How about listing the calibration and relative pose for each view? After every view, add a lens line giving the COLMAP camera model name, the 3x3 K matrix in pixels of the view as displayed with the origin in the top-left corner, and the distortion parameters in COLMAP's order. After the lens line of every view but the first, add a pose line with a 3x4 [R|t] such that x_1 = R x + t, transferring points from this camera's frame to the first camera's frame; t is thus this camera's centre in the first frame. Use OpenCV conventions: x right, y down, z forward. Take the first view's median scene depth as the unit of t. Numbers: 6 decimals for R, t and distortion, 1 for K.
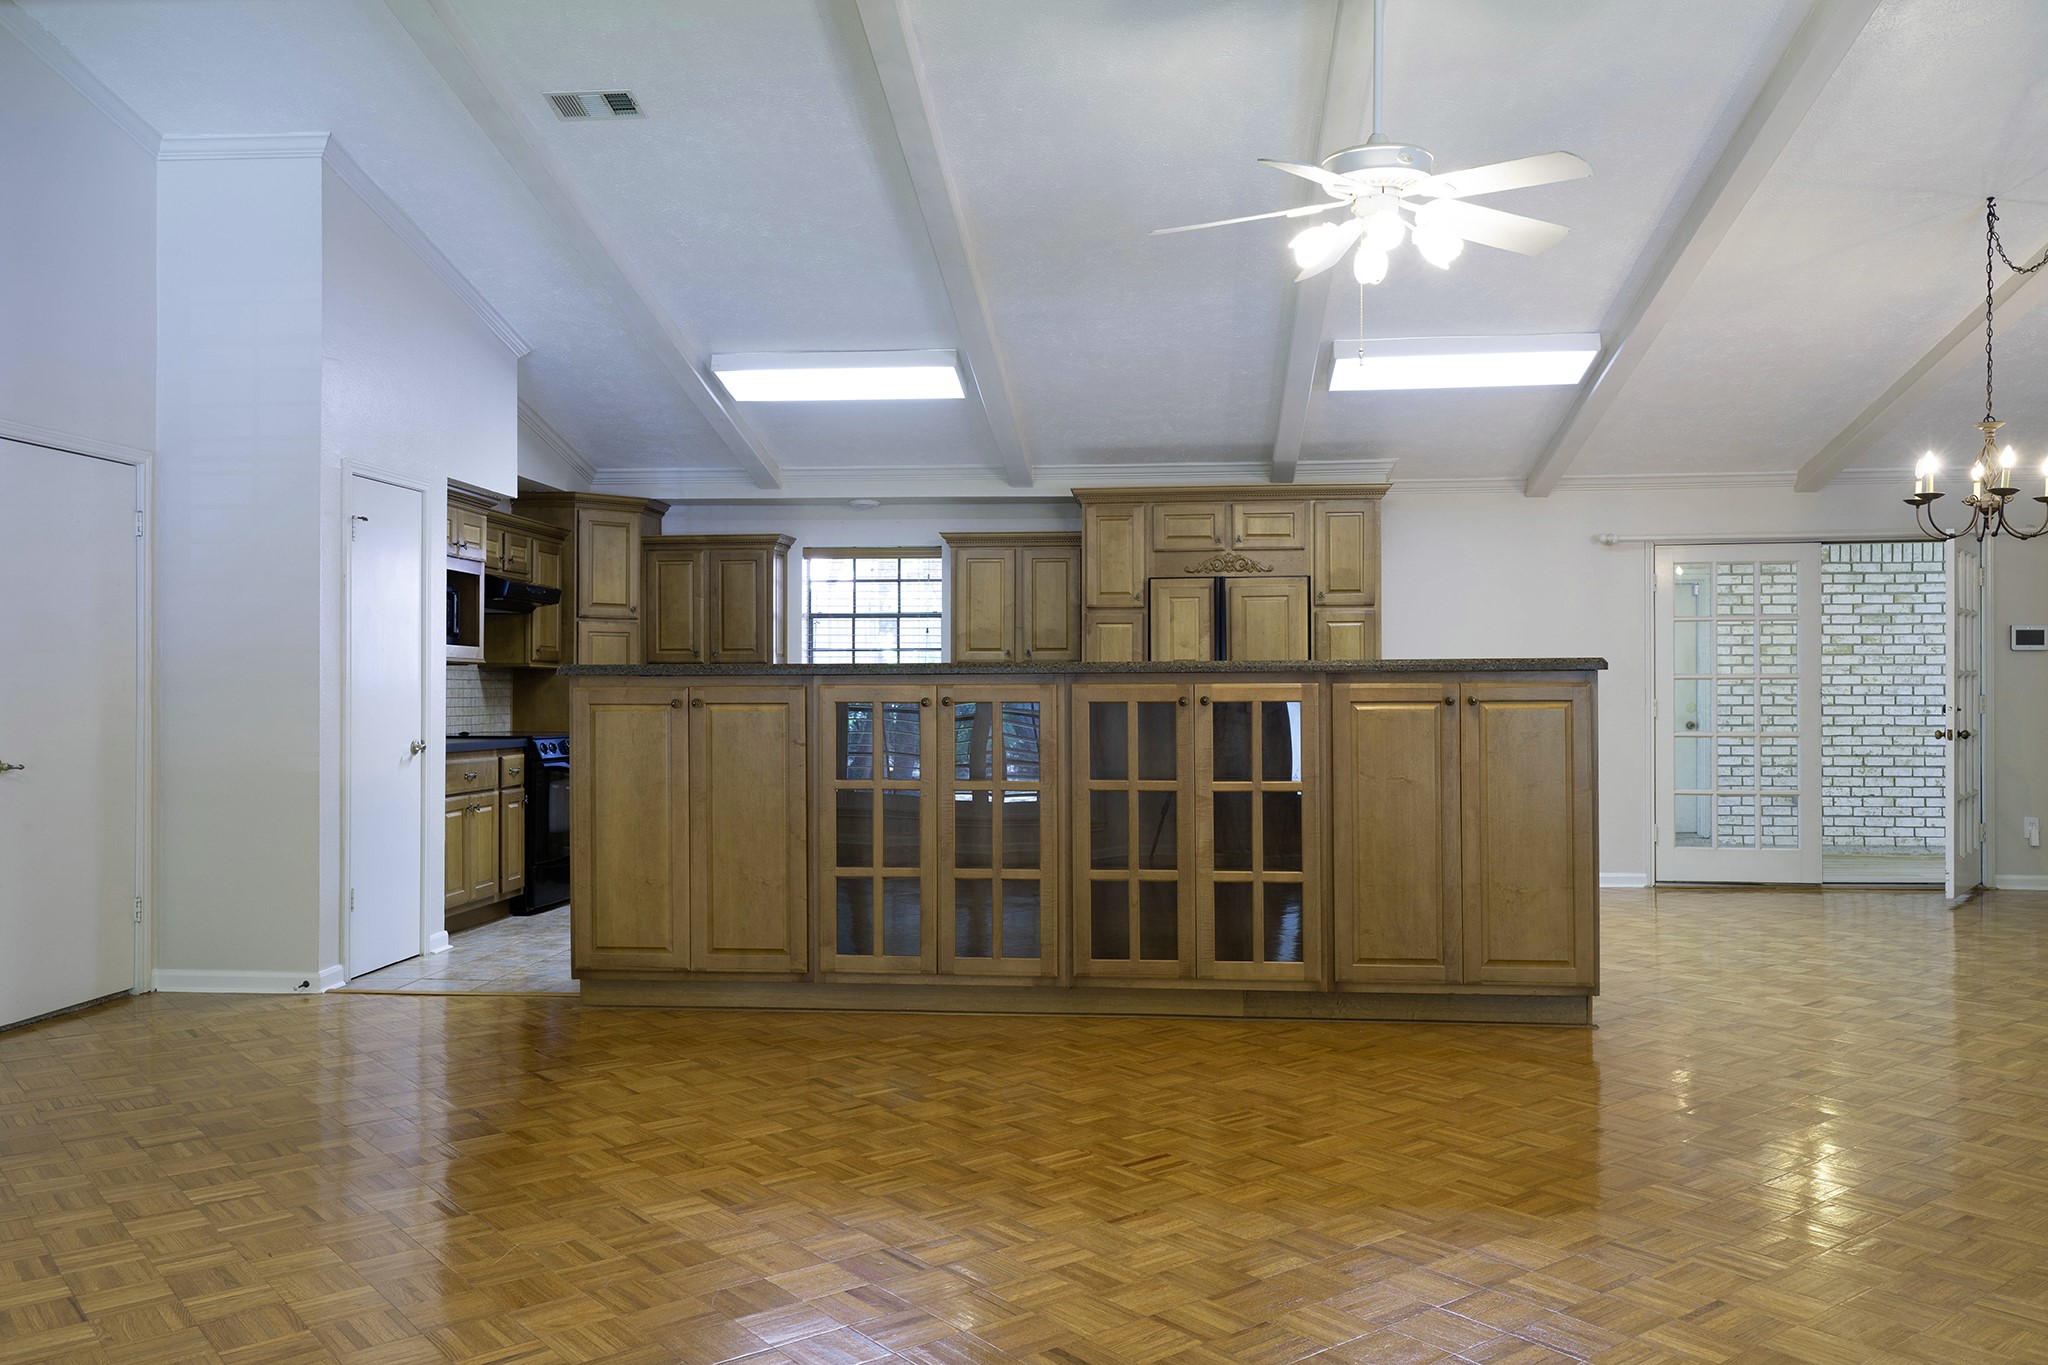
lens RADIAL K [[1632.4, 0, 1037.1], [0, 1632.4, 685.7], [0, 0, 1]] dist [0.004292, 0.006233]
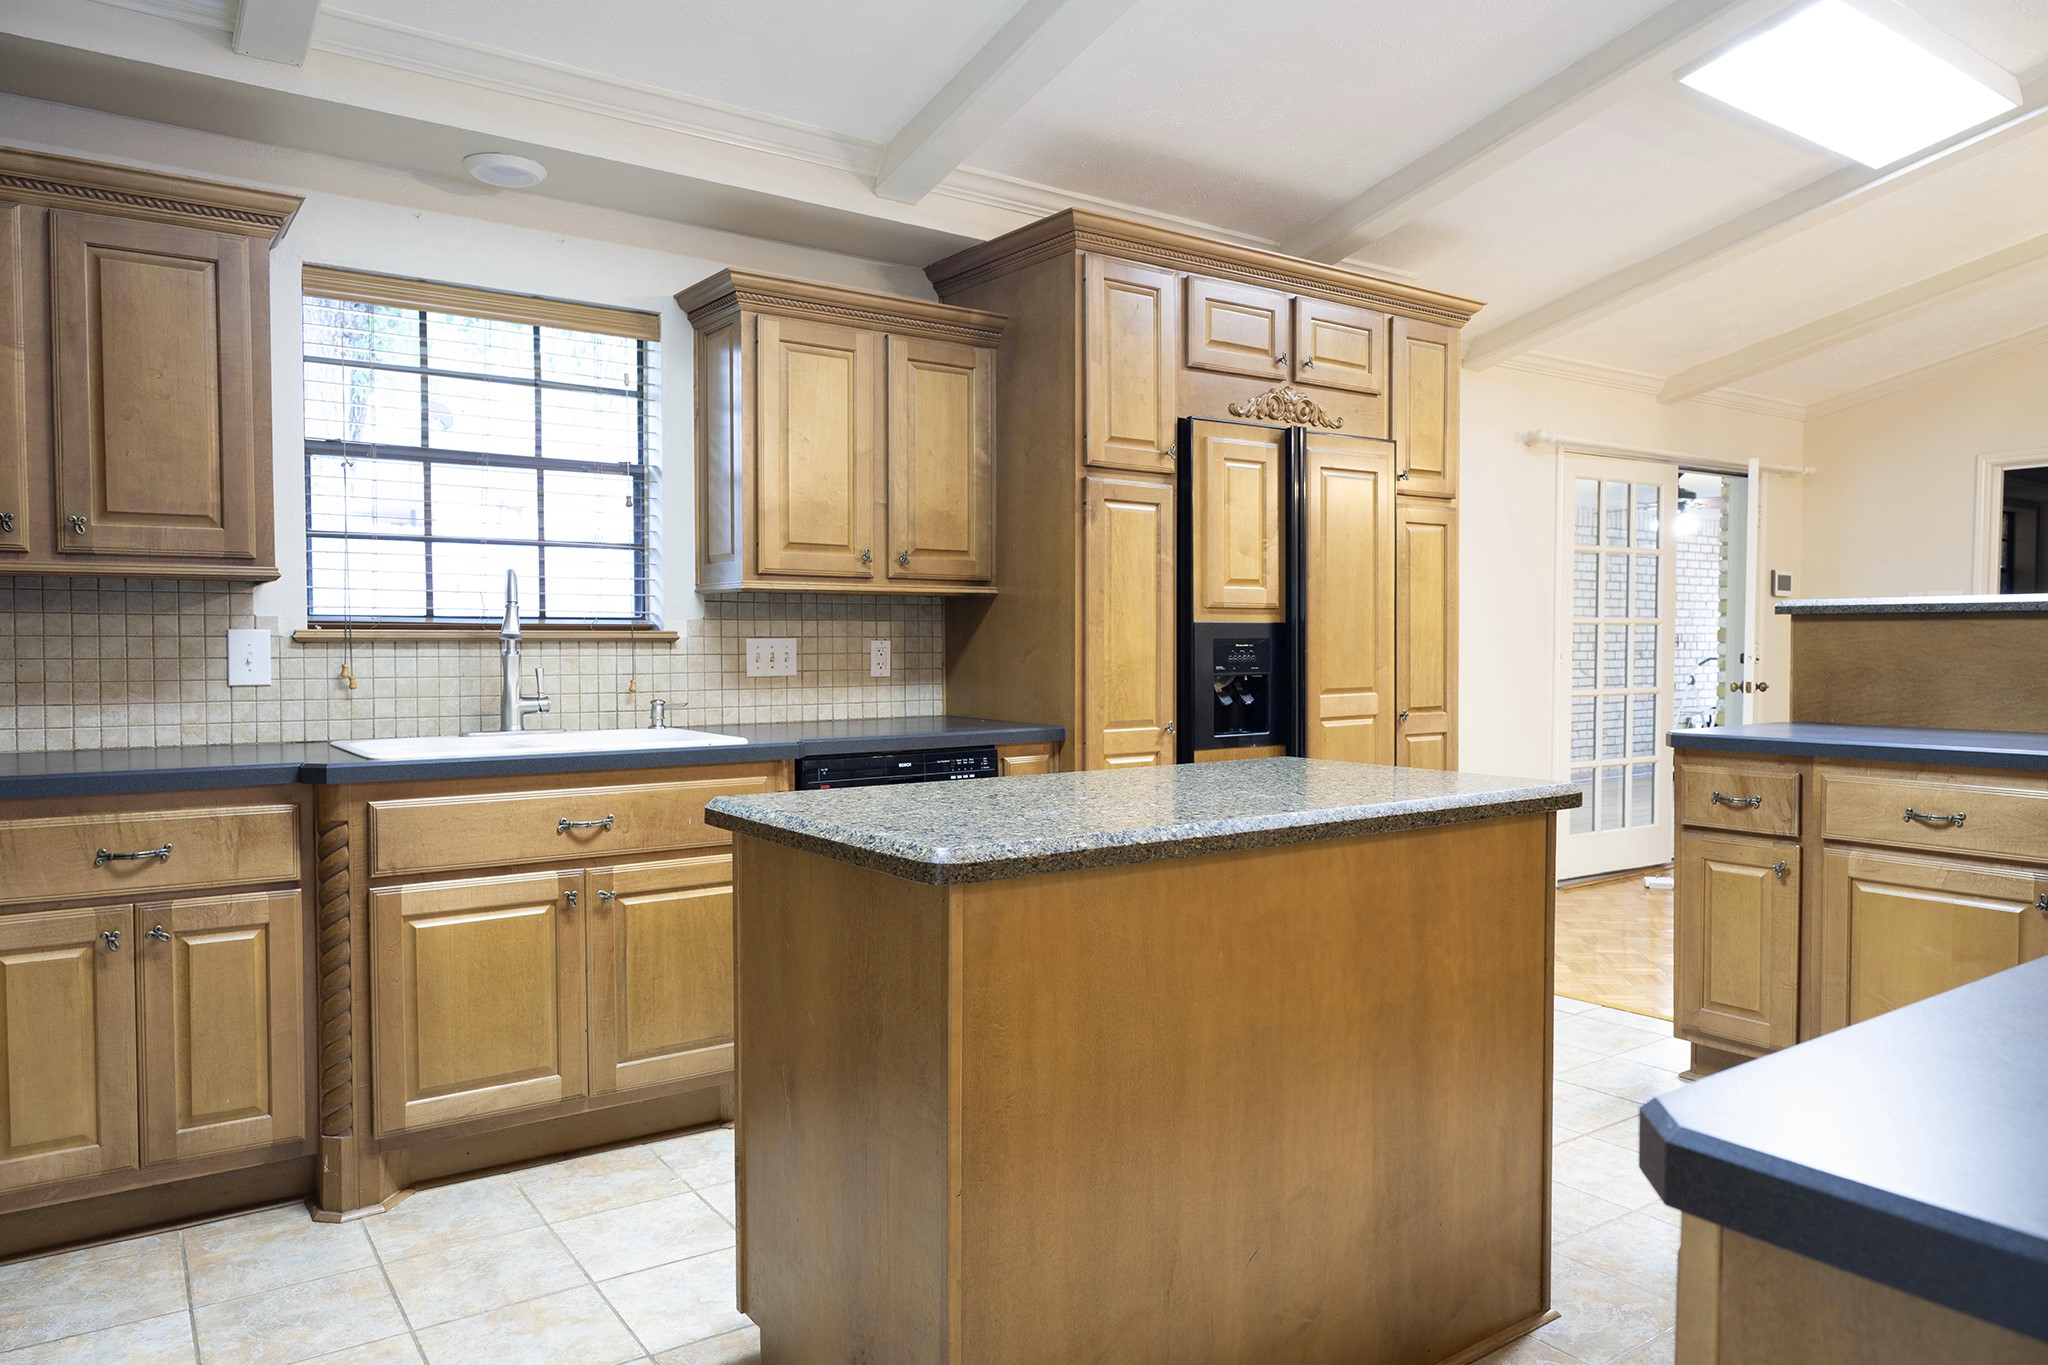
lens RADIAL K [[1357.4, 0, 1023.5], [0, 1357.4, 690.8], [0, 0, 1]] dist [-0.021913, -0.002263]
pose [[0.736627, -0.025277, 0.675827, -0.256954], [-0.002646, 0.999186, 0.040254, 0.002561], [-0.676295, -0.031441, 0.735960, 0.716942]]
